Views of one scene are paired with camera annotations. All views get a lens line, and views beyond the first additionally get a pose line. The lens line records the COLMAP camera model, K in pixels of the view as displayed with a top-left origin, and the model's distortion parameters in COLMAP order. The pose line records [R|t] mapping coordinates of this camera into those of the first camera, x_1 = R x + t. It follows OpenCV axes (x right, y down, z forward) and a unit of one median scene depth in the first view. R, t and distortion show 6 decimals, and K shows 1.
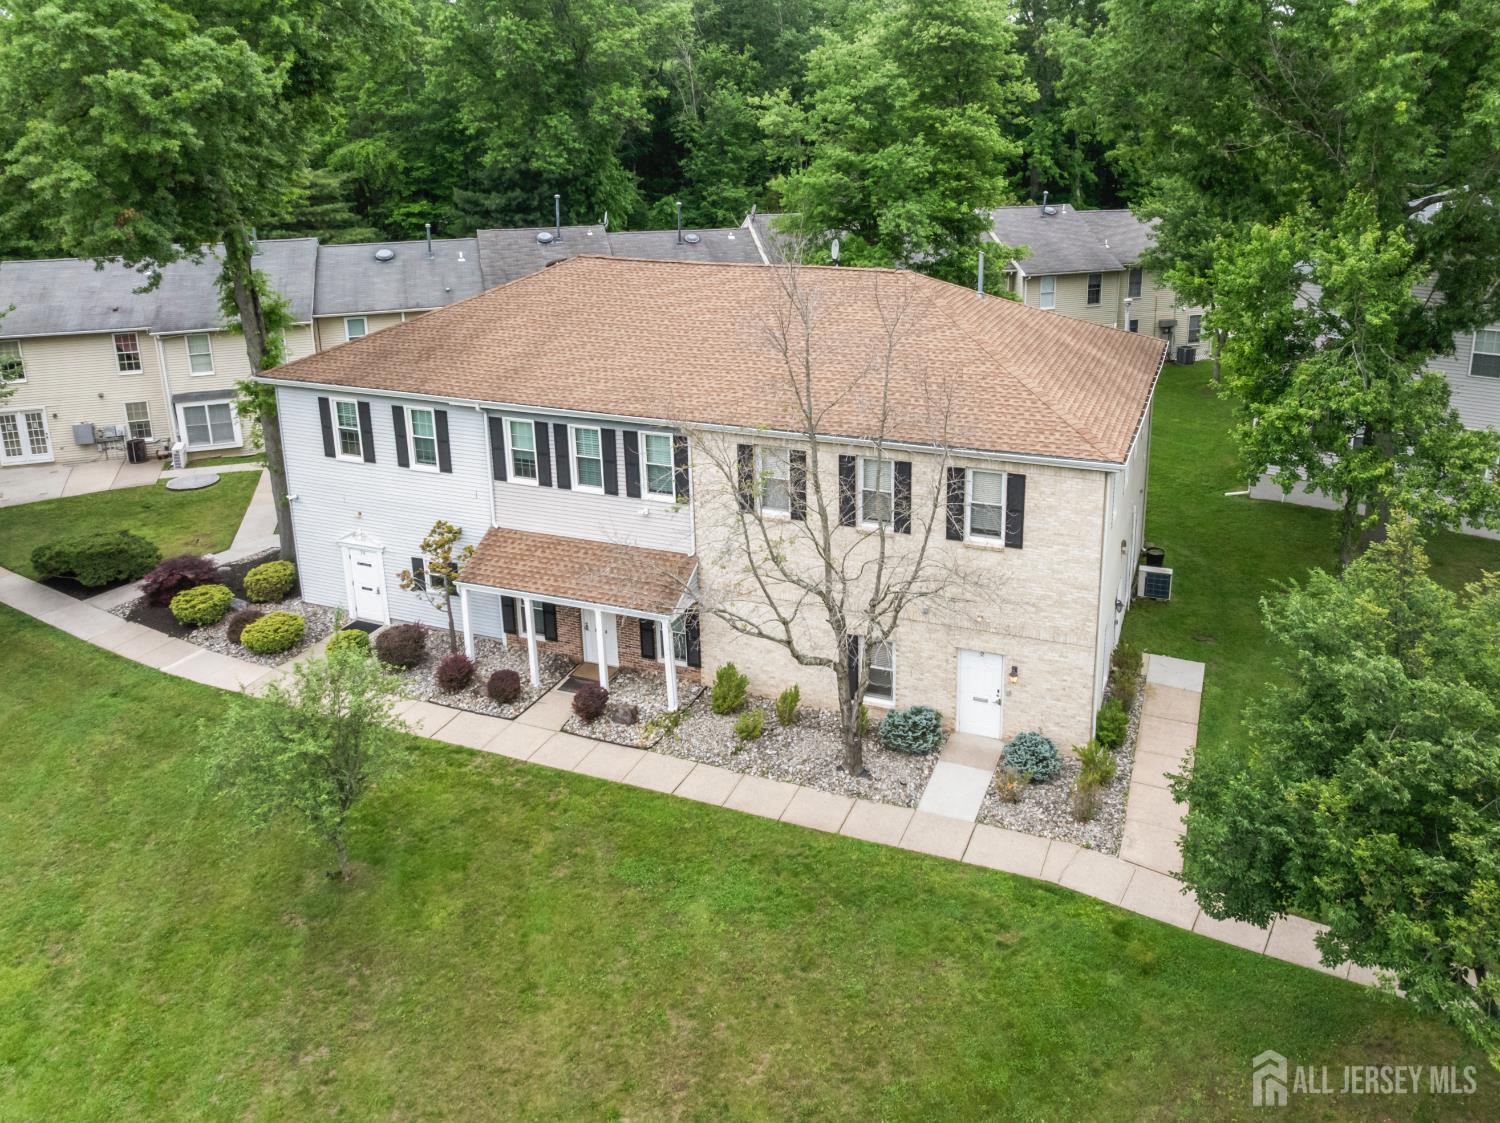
lens RADIAL K [[1055.7, 0, 832.8], [0, 1055.7, 391.5], [0, 0, 1]] dist [-0.026649, -0.001821]
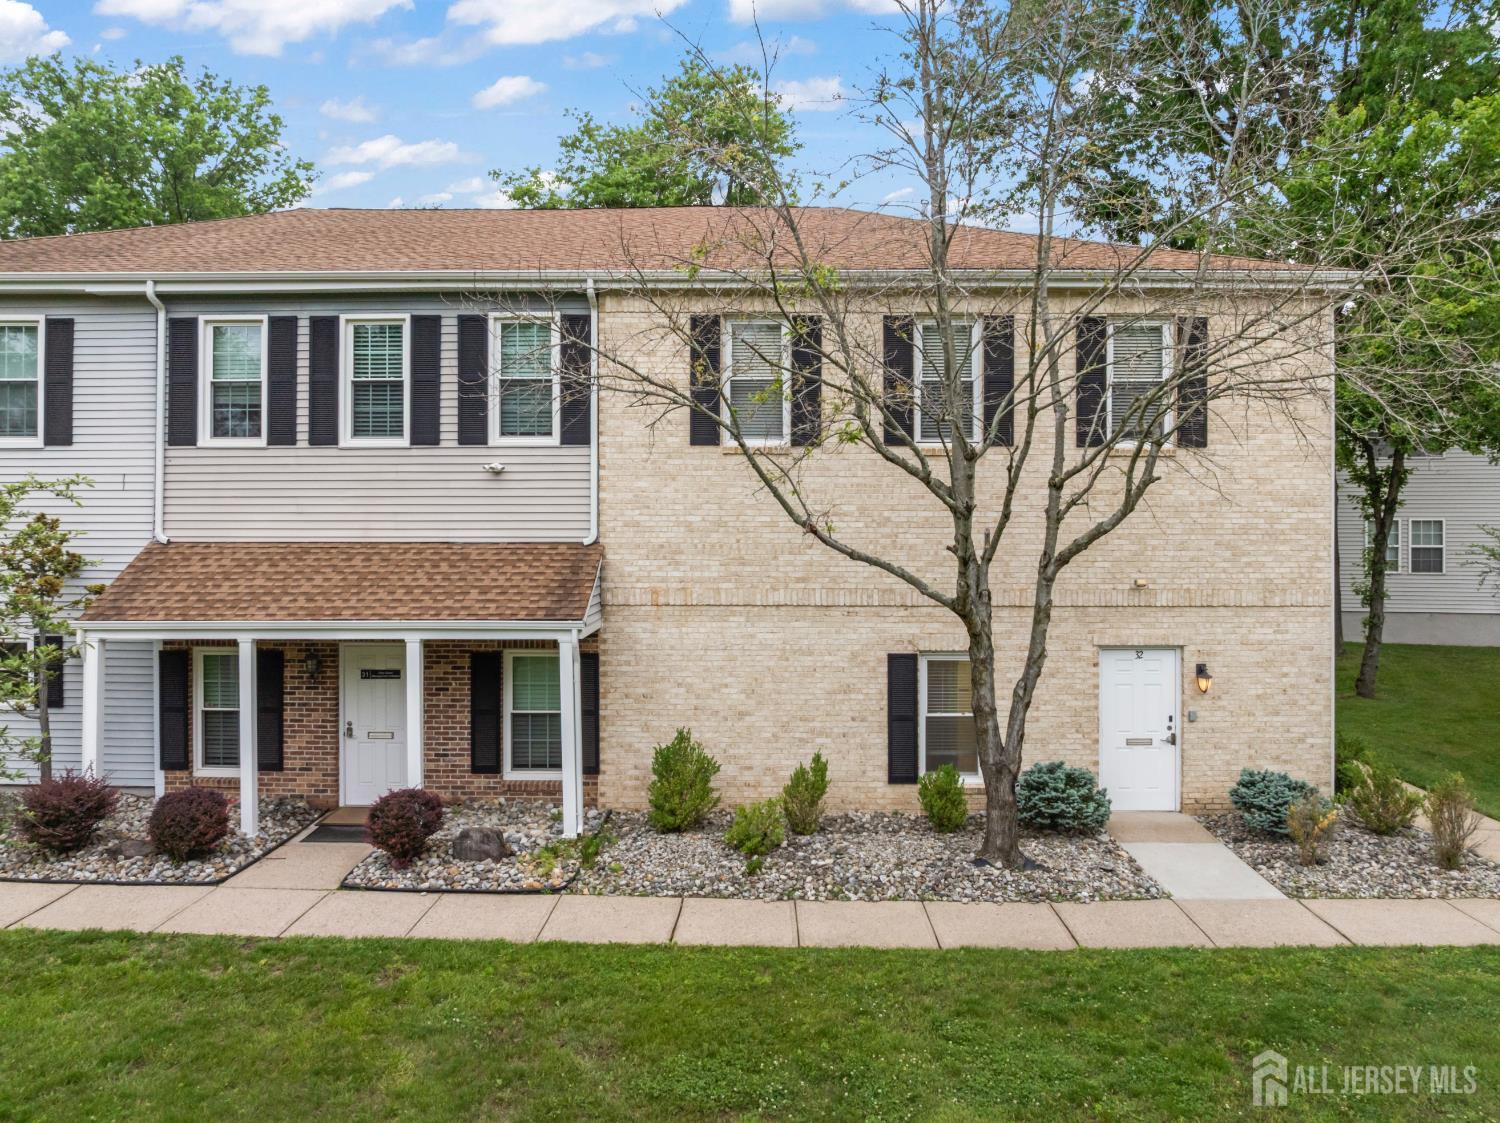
lens RADIAL K [[1037.8, 0, 746.8], [0, 1037.8, 540.7], [0, 0, 1]] dist [-0.035004, -0.004295]
pose [[0.947992, 0.005128, 0.318253, -0.223056], [0.070299, 0.971805, -0.225061, 0.275133], [-0.310434, 0.235729, 0.920903, 0.484093]]
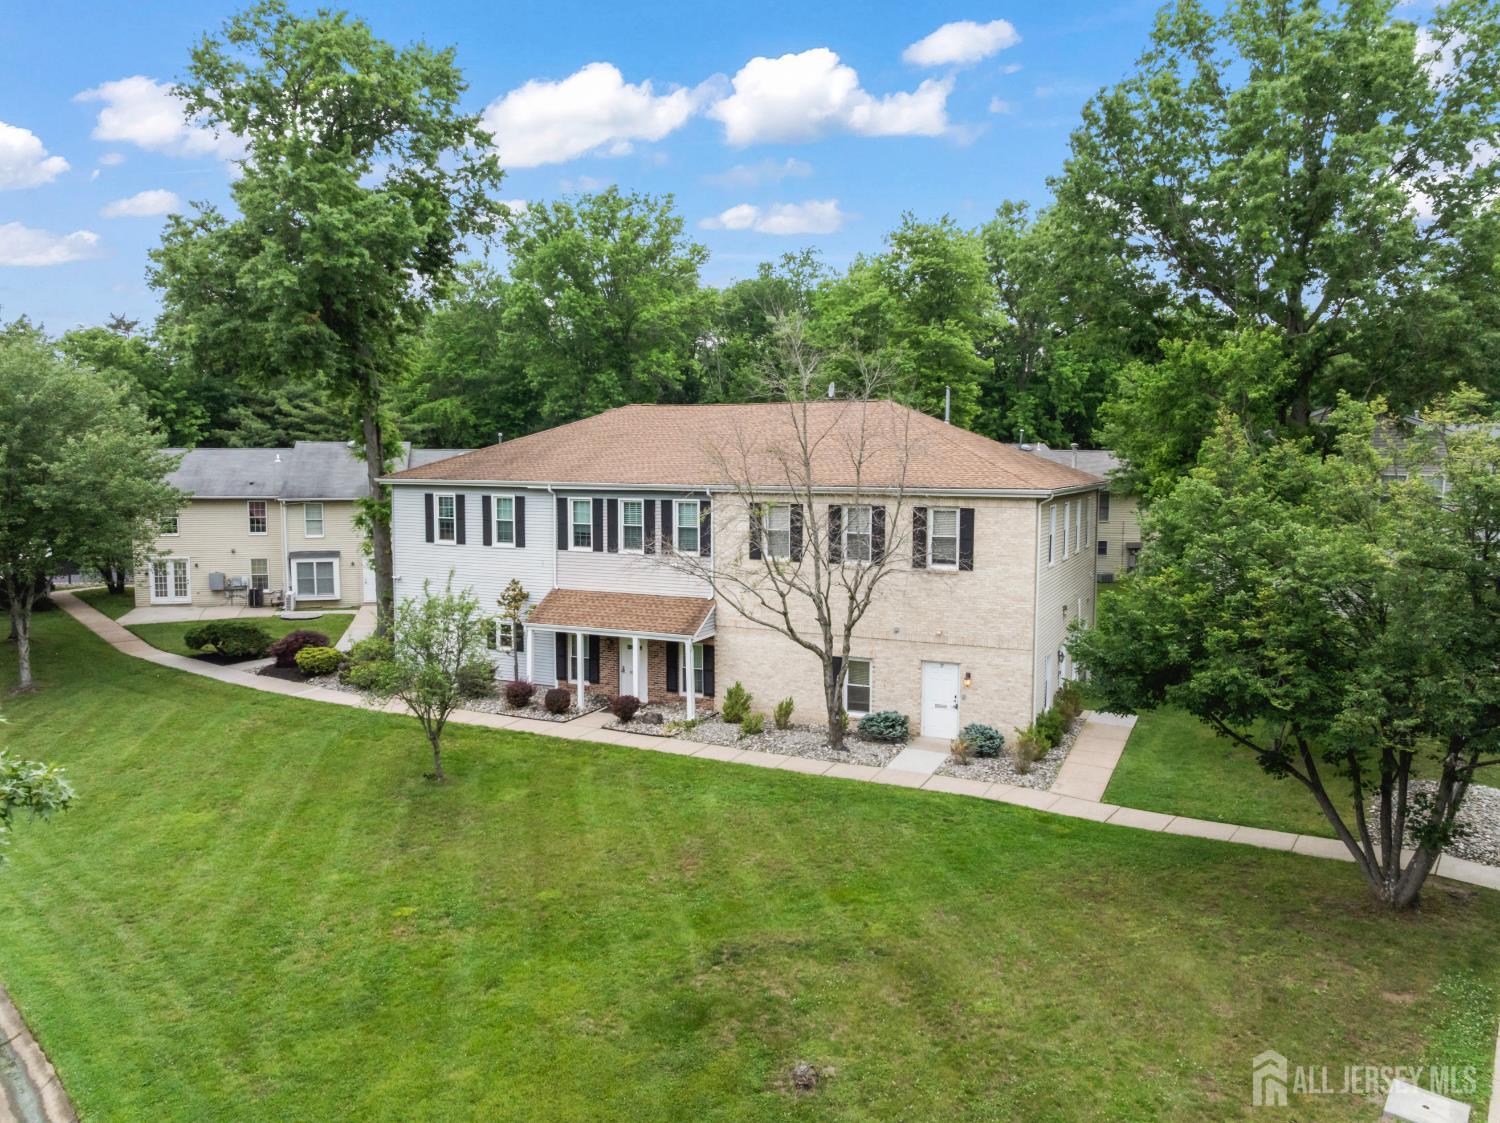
lens RADIAL K [[1001.5, 0, 756.2], [0, 1001.5, 554.8], [0, 0, 1]] dist [-0.019006, -0.001327]
pose [[0.996185, 0.017324, -0.085530, 0.020841], [-0.030258, 0.987866, -0.152331, 0.279947], [0.081853, 0.154338, 0.984622, -0.176083]]
